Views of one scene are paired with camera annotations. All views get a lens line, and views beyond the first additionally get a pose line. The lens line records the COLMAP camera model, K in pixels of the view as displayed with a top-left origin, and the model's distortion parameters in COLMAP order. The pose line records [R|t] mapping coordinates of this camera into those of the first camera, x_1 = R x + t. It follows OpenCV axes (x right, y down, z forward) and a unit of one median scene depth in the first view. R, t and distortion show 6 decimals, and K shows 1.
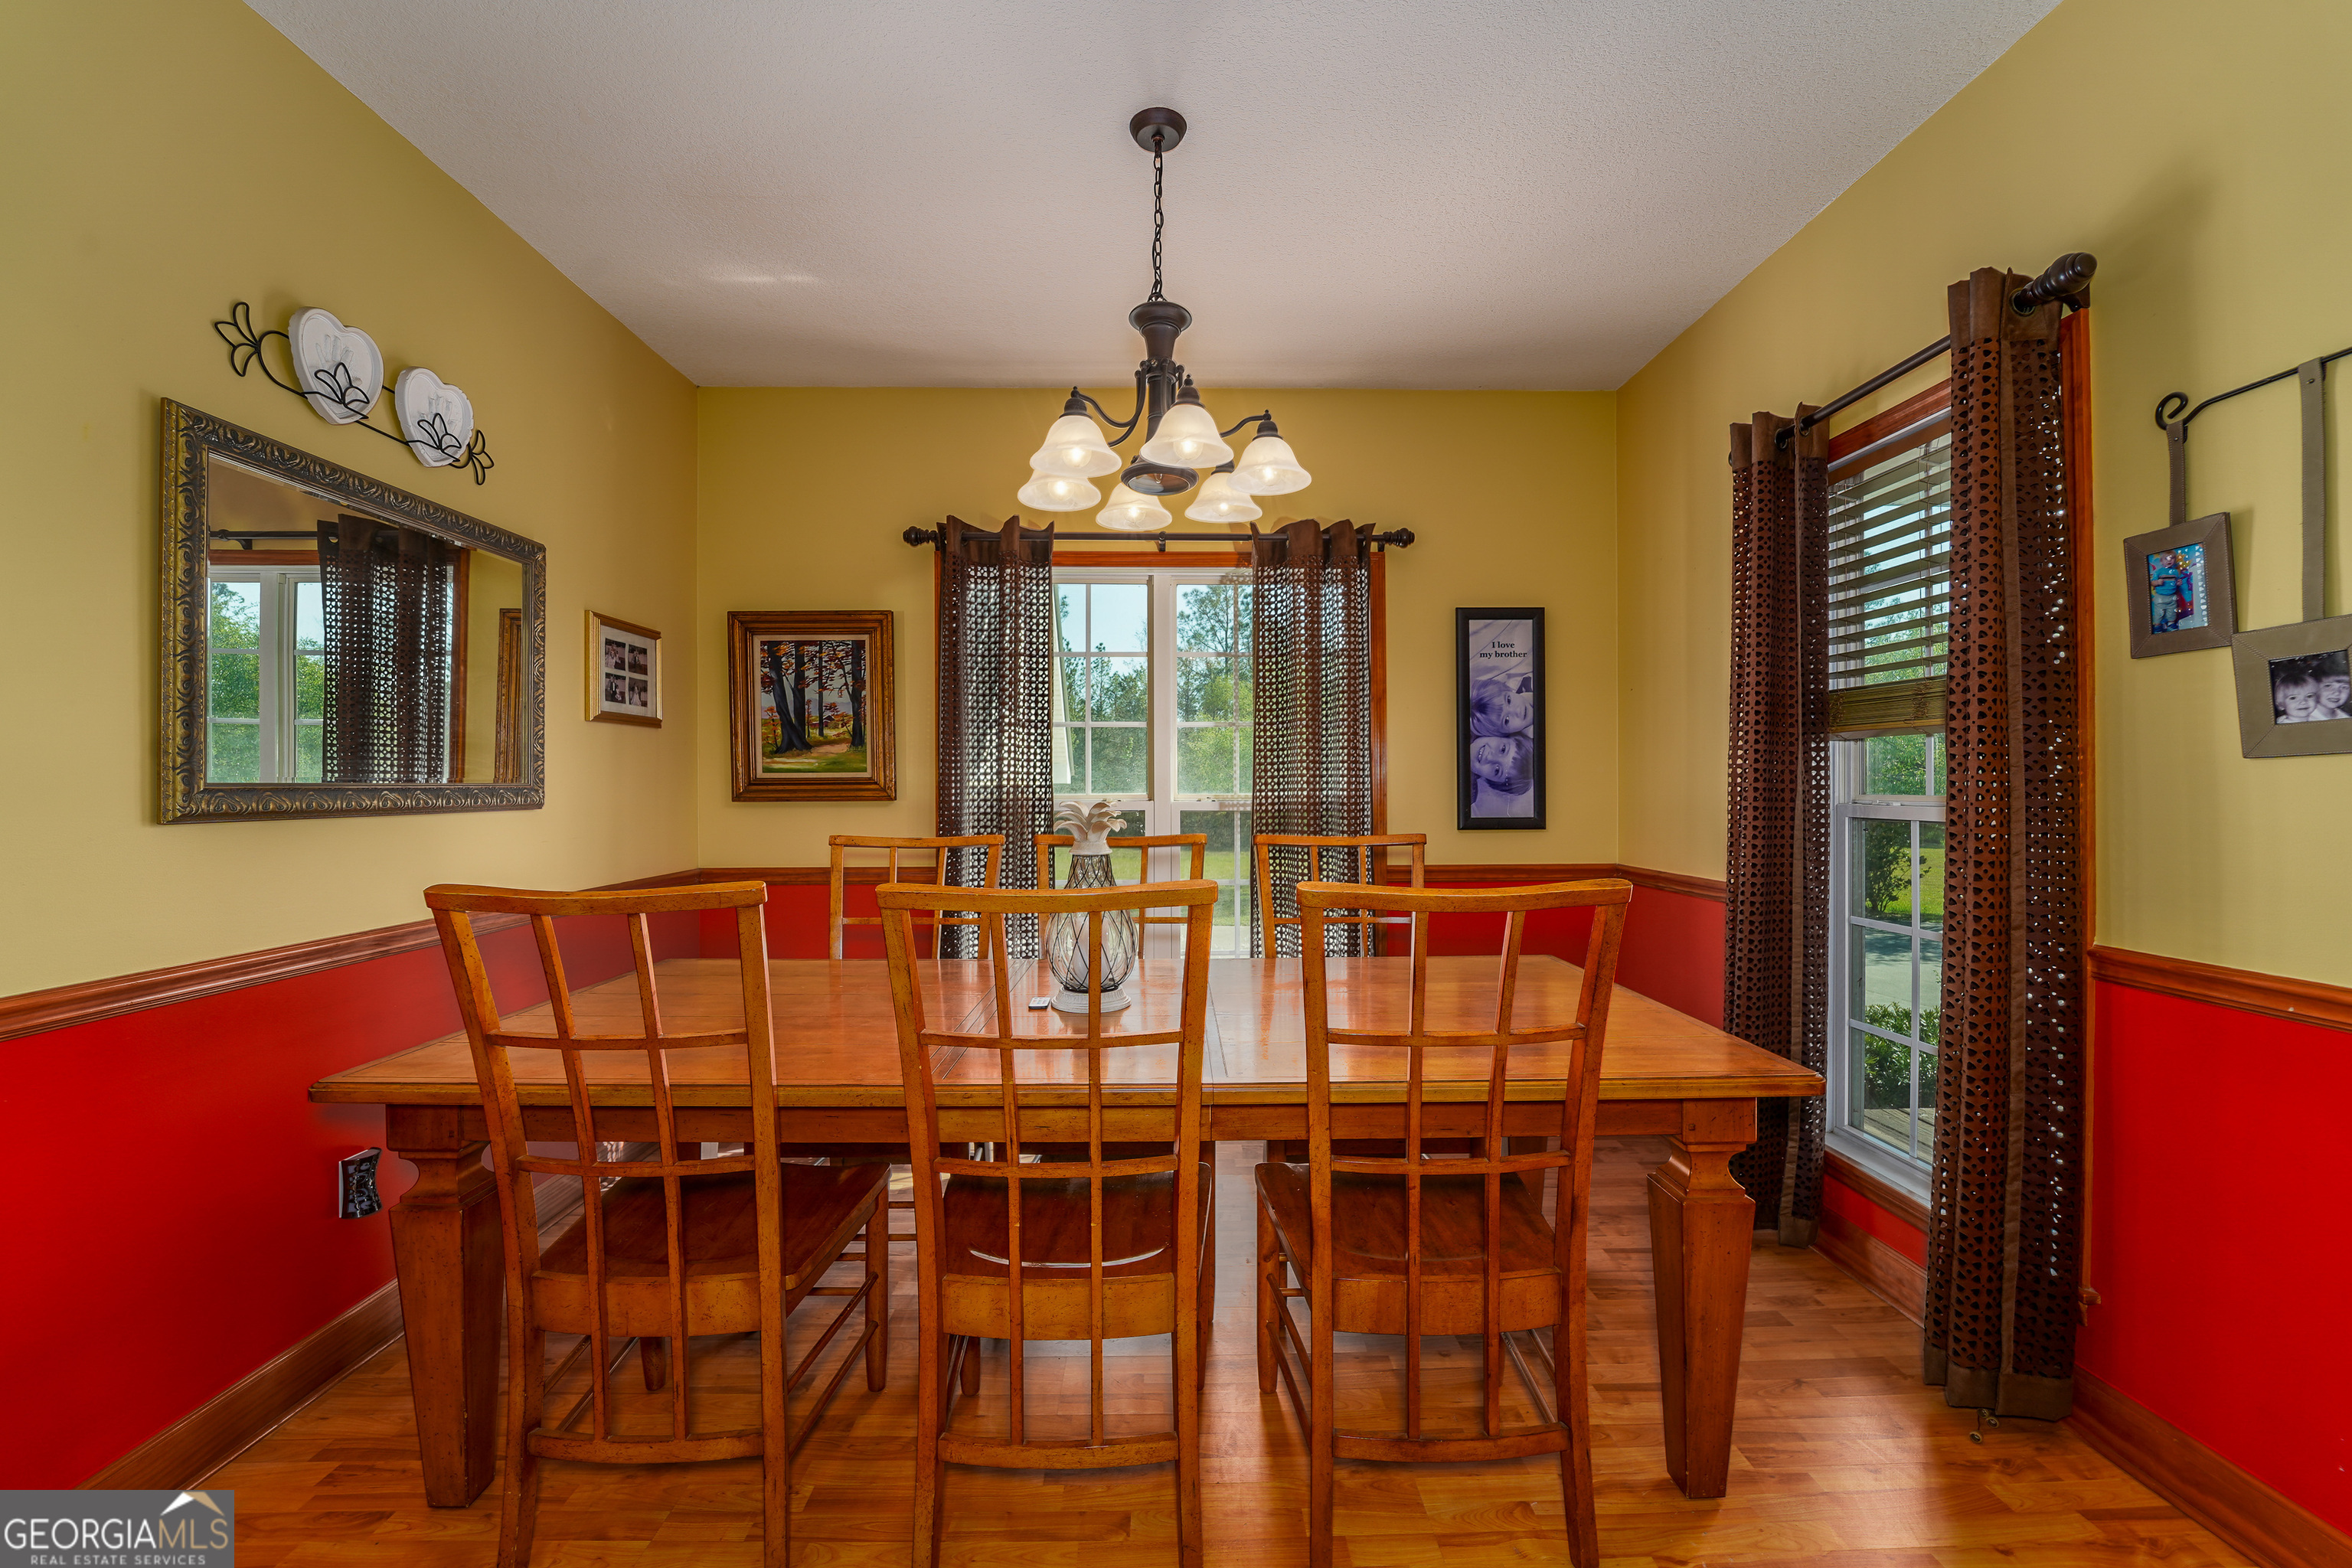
lens RADIAL K [[963.9, 0, 1179.7], [0, 963.9, 786.8], [0, 0, 1]] dist [-0.019493, -0.000539]
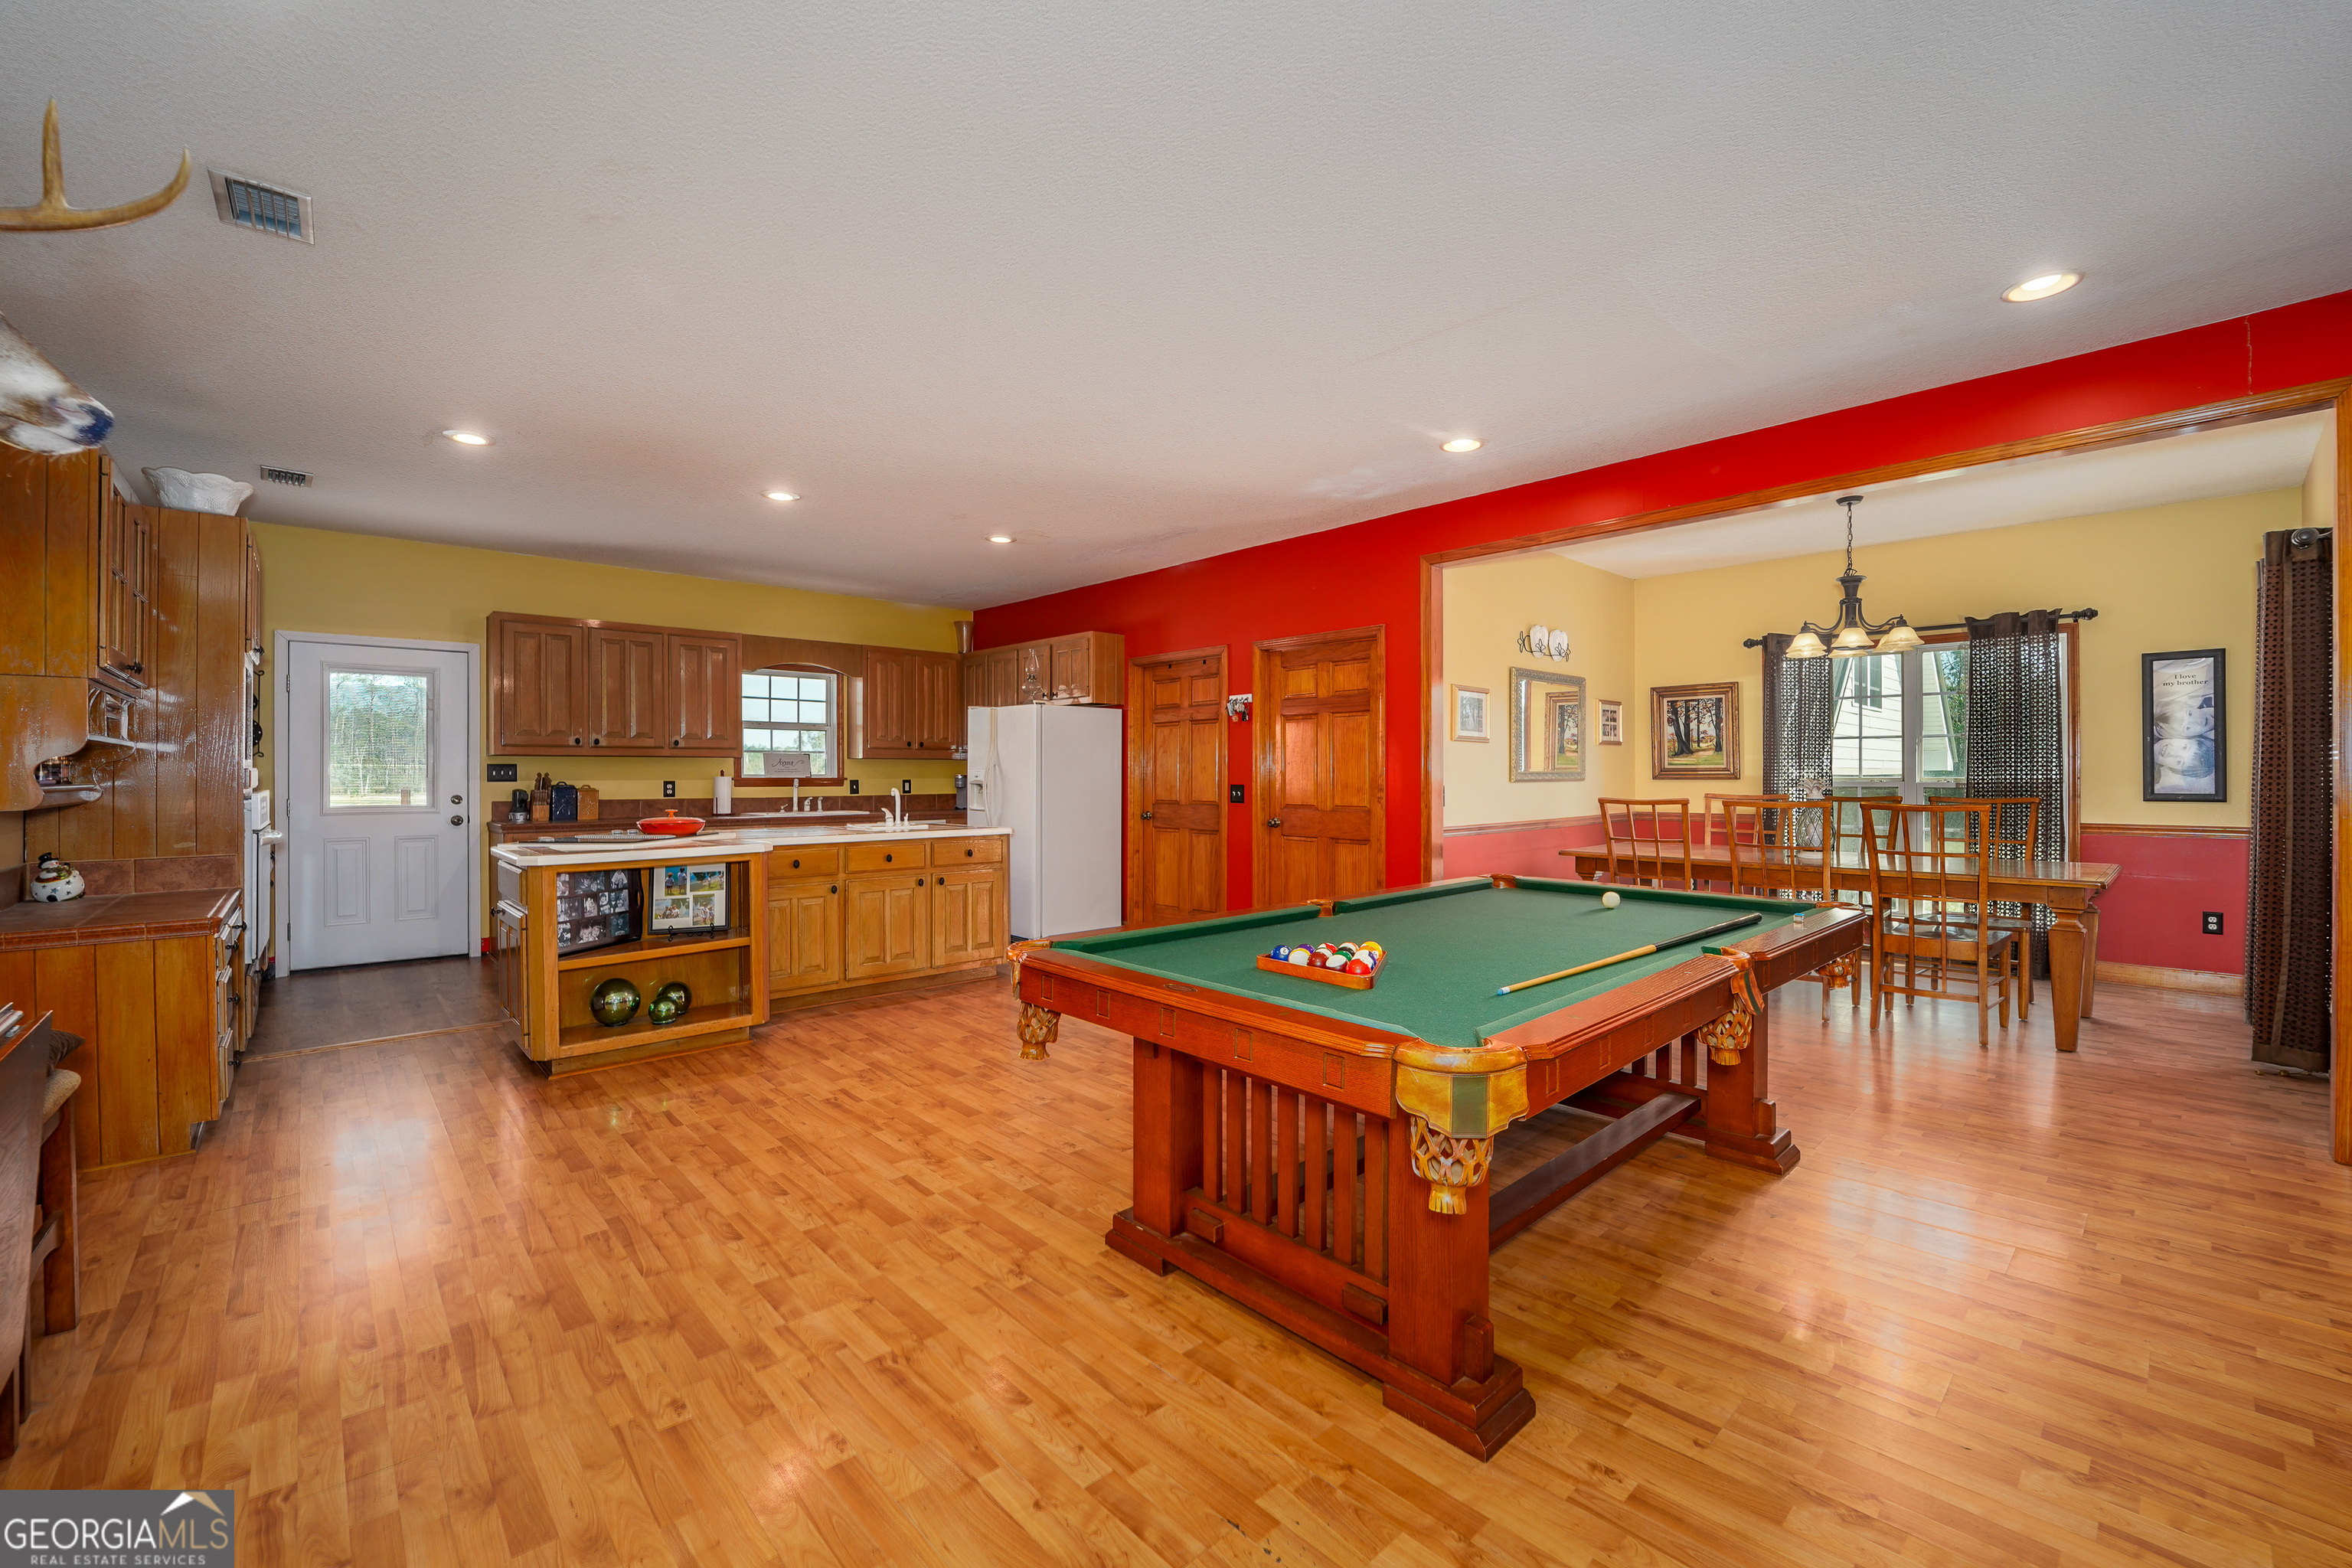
lens RADIAL K [[963.9, 0, 1179.7], [0, 963.9, 775.7], [0, 0, 1]] dist [-0.019493, -0.000539]
pose [[0.669447, 0.002571, -0.742855, 0.383705], [0.001354, 0.999988, 0.004681, -0.003845], [0.742858, -0.004140, 0.669436, -1.133136]]
